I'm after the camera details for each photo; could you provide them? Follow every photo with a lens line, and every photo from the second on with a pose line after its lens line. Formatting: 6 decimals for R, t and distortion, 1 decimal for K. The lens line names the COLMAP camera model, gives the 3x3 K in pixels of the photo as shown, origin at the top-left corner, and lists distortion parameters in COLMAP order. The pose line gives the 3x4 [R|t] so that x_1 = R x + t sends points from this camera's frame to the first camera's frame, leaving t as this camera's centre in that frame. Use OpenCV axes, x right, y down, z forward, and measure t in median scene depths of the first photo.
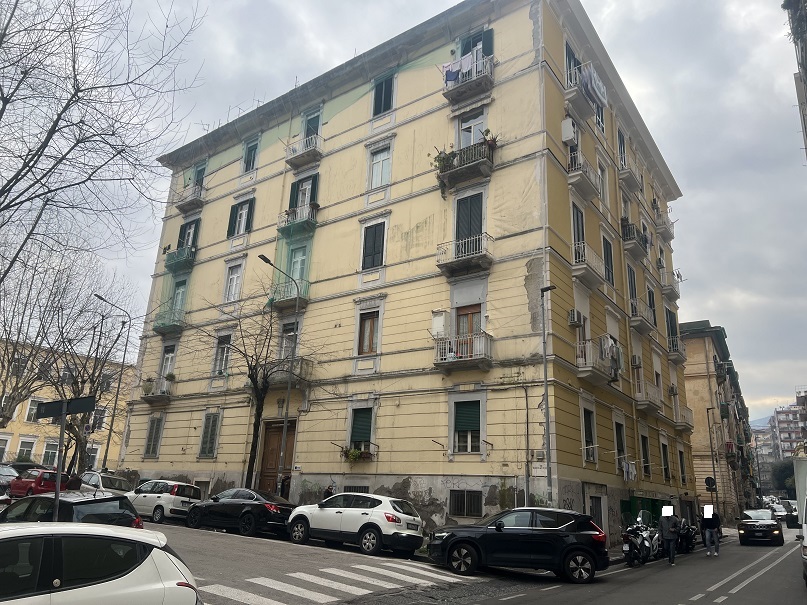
lens RADIAL K [[609.4, 0, 410.8], [0, 609.4, 301.4], [0, 0, 1]] dist [0.064216, -0.076005]
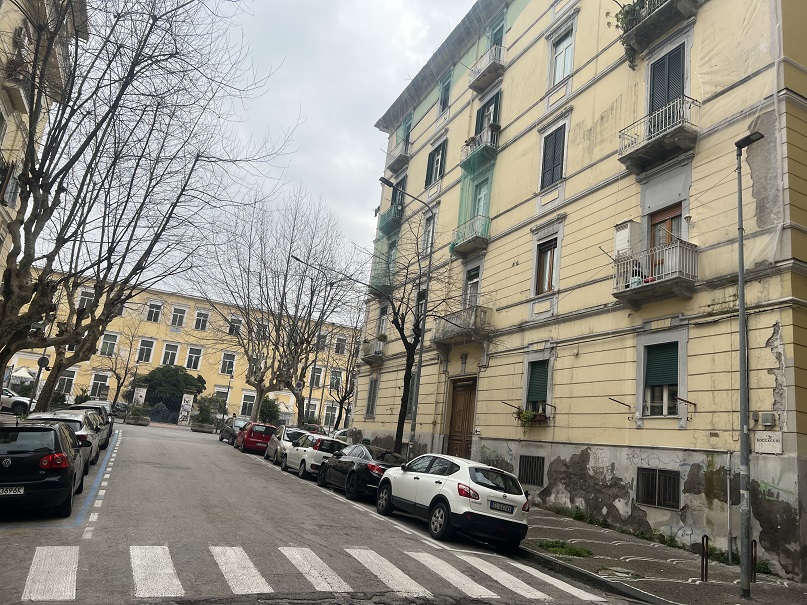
lens RADIAL K [[609.4, 0, 401.1], [0, 609.4, 308.1], [0, 0, 1]] dist [0.064216, -0.076005]
pose [[0.870542, -0.056034, -0.488893, 0.159045], [0.077151, 0.996751, 0.023138, 0.075691], [0.486008, -0.057861, 0.872037, 0.225481]]
